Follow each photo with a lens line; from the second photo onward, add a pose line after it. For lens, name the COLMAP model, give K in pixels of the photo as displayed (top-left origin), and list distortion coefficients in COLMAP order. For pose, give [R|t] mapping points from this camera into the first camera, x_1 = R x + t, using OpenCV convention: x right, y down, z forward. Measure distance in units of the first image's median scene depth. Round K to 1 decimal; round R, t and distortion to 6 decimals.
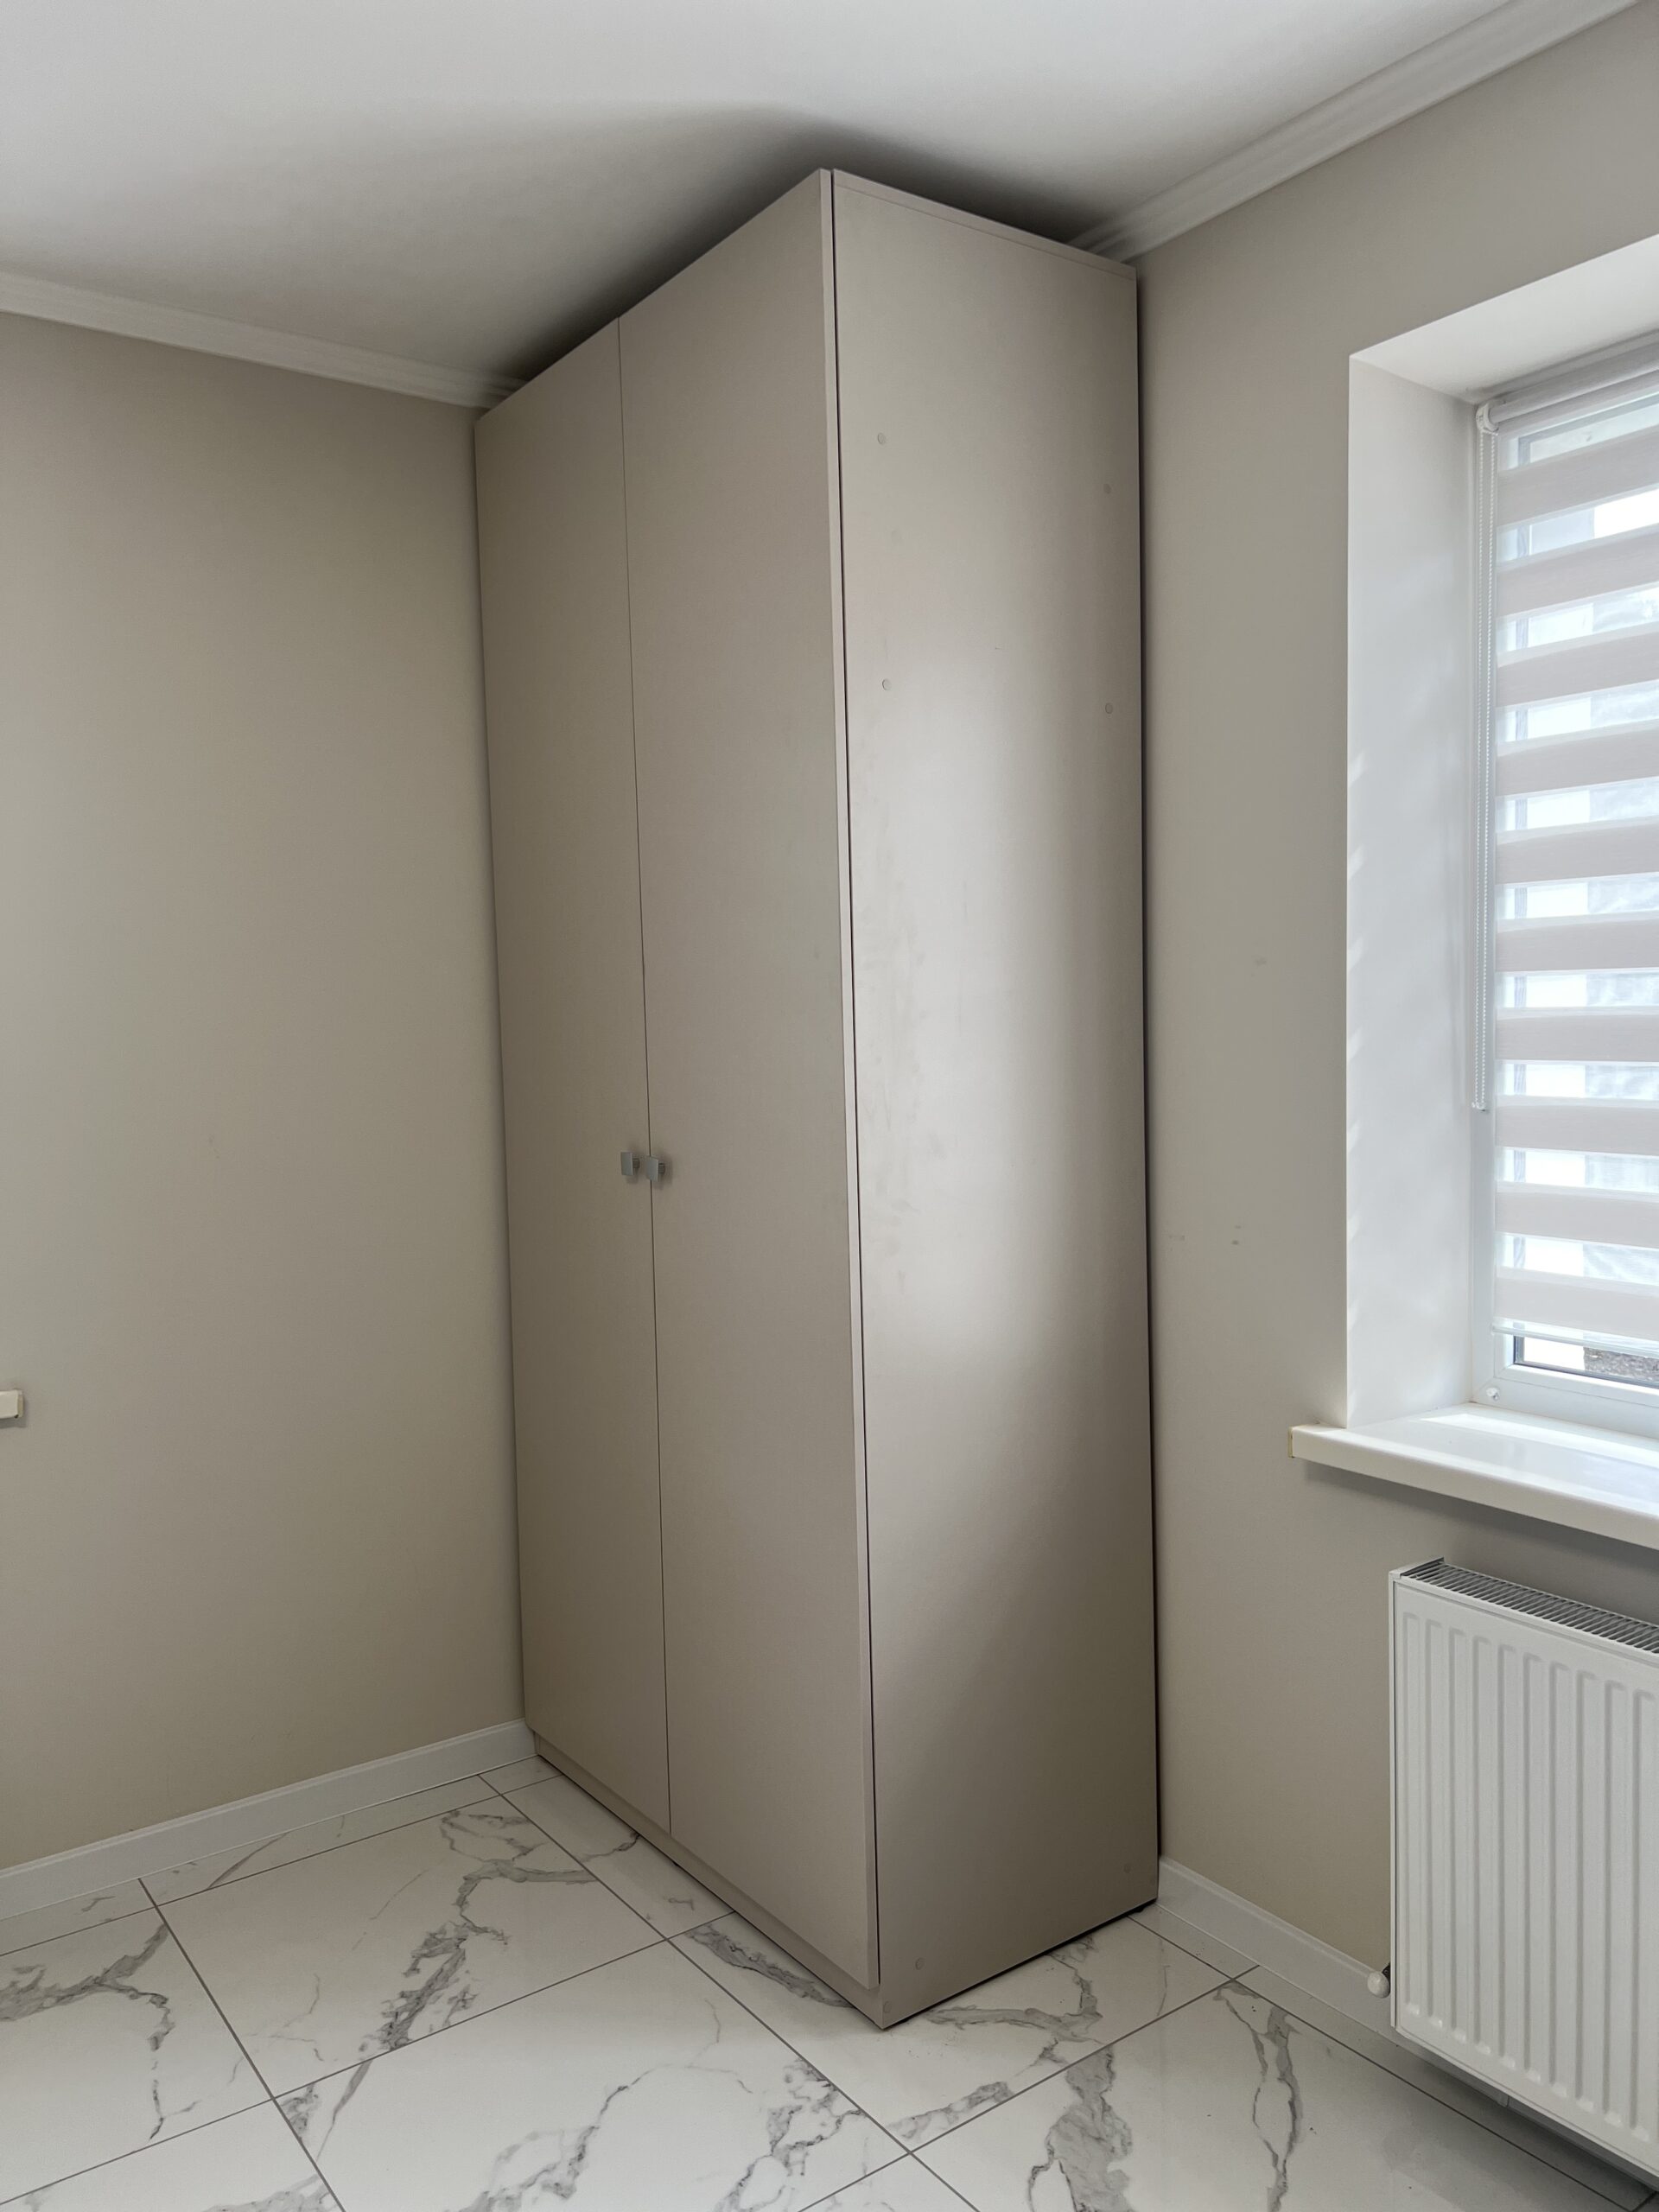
lens RADIAL K [[1655.8, 0, 828.7], [0, 1655.8, 1114.5], [0, 0, 1]] dist [0.001443, 0.003882]
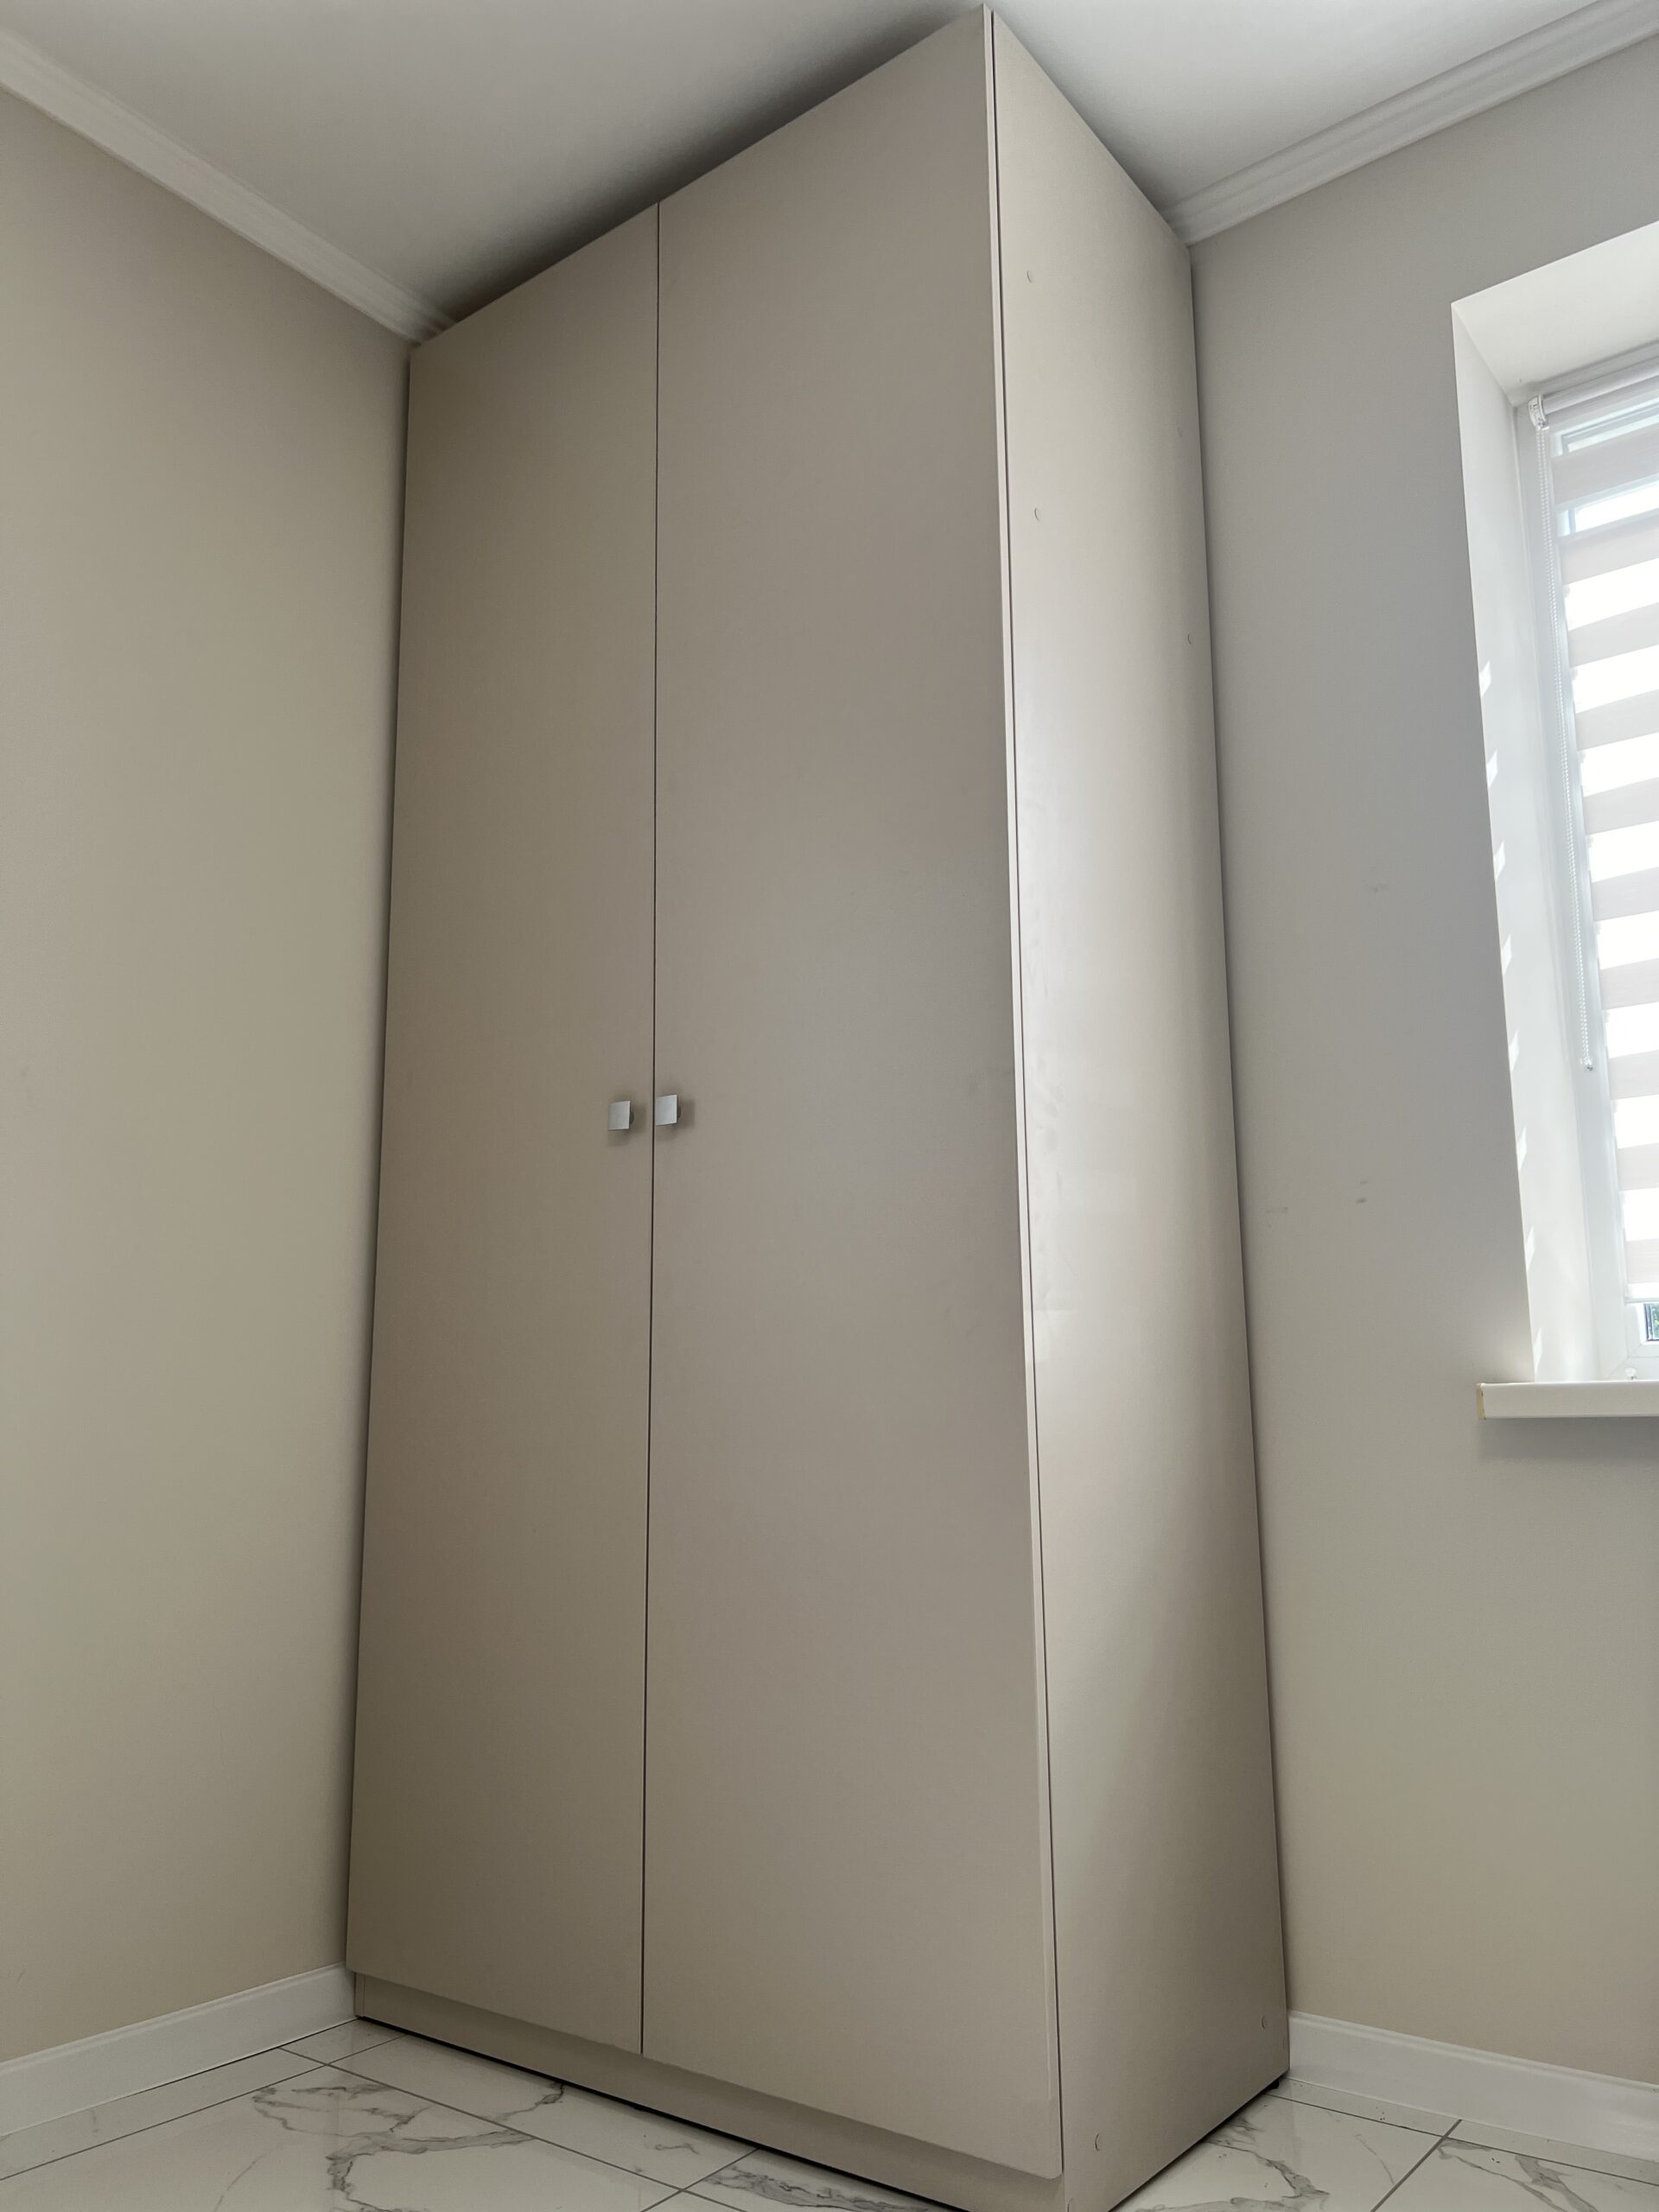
lens RADIAL K [[1663.1, 0, 823.5], [0, 1663.1, 1106.8], [0, 0, 1]] dist [0.061091, -0.081137]
pose [[0.956419, 0.070233, 0.283426, -0.266286], [0.003104, 0.968143, -0.250378, 0.236229], [-0.291982, 0.240345, 0.925732, 0.231349]]
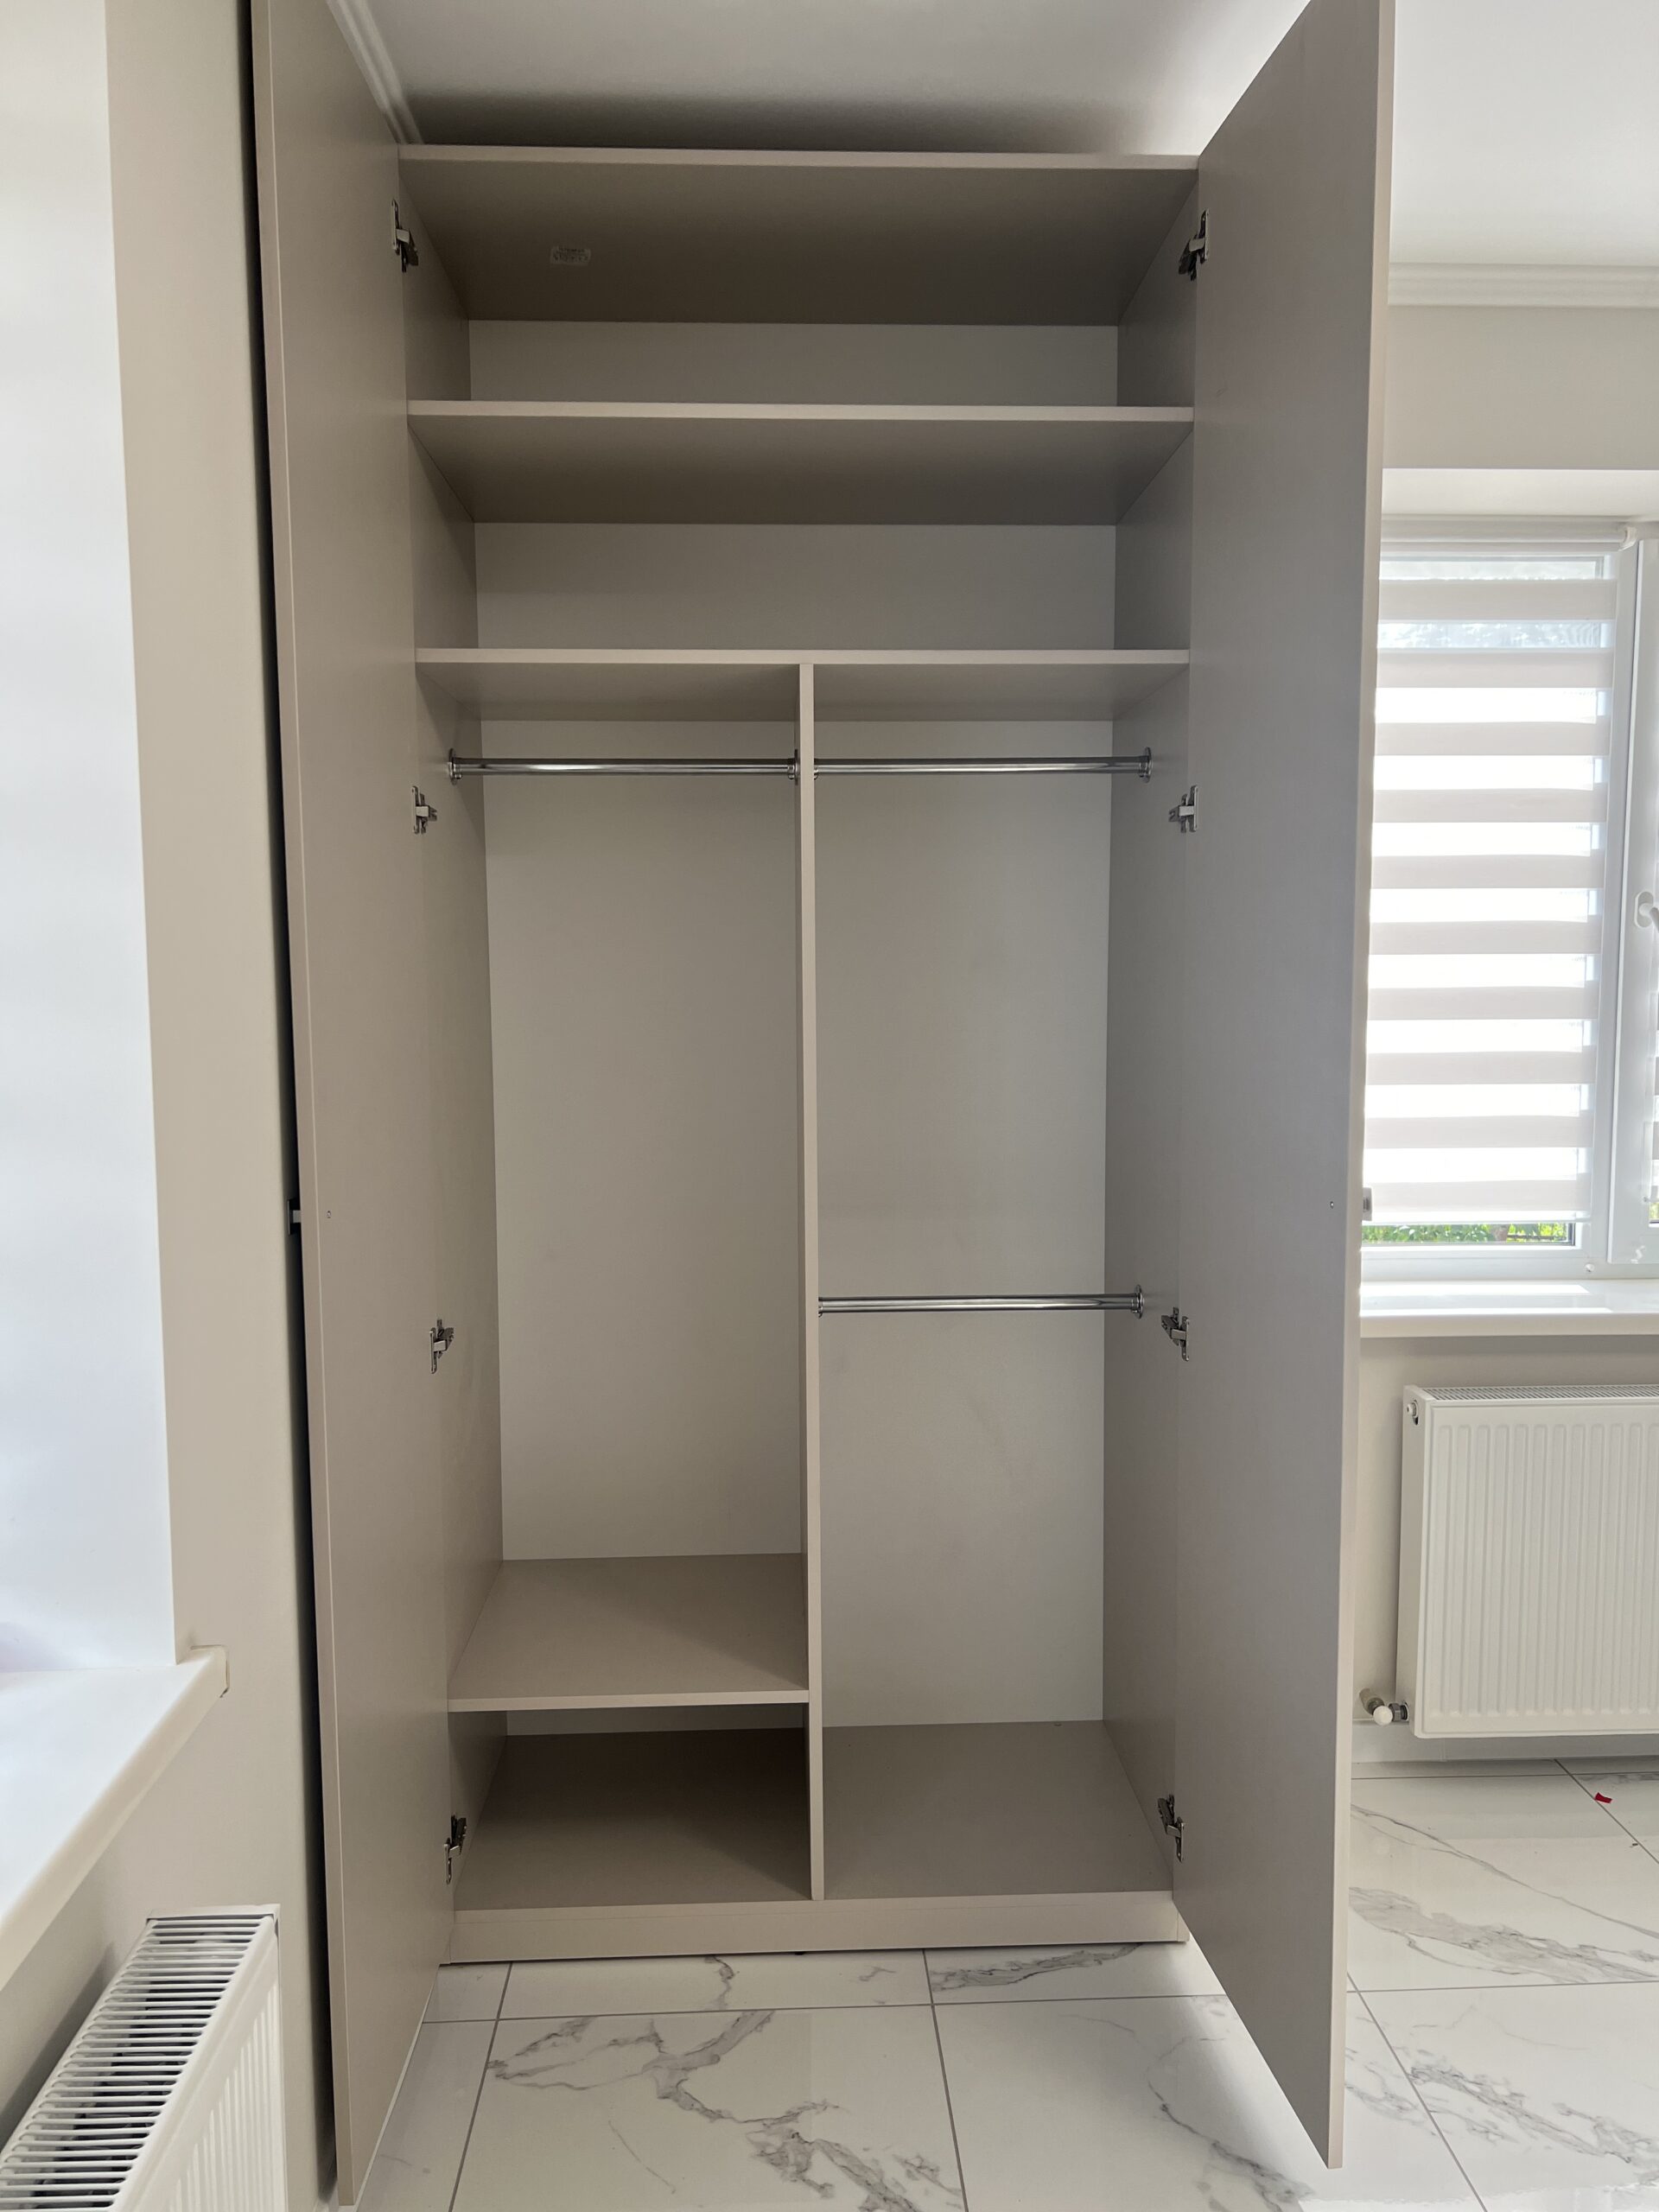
lens RADIAL K [[1674.9, 0, 819.5], [0, 1674.9, 1118.1], [0, 0, 1]] dist [0.000166, -0.005167]
pose [[0.549883, -0.059069, 0.833150, -0.853651], [0.046242, 0.998119, 0.040244, -0.025372], [-0.833960, 0.016397, 0.551581, 0.531056]]
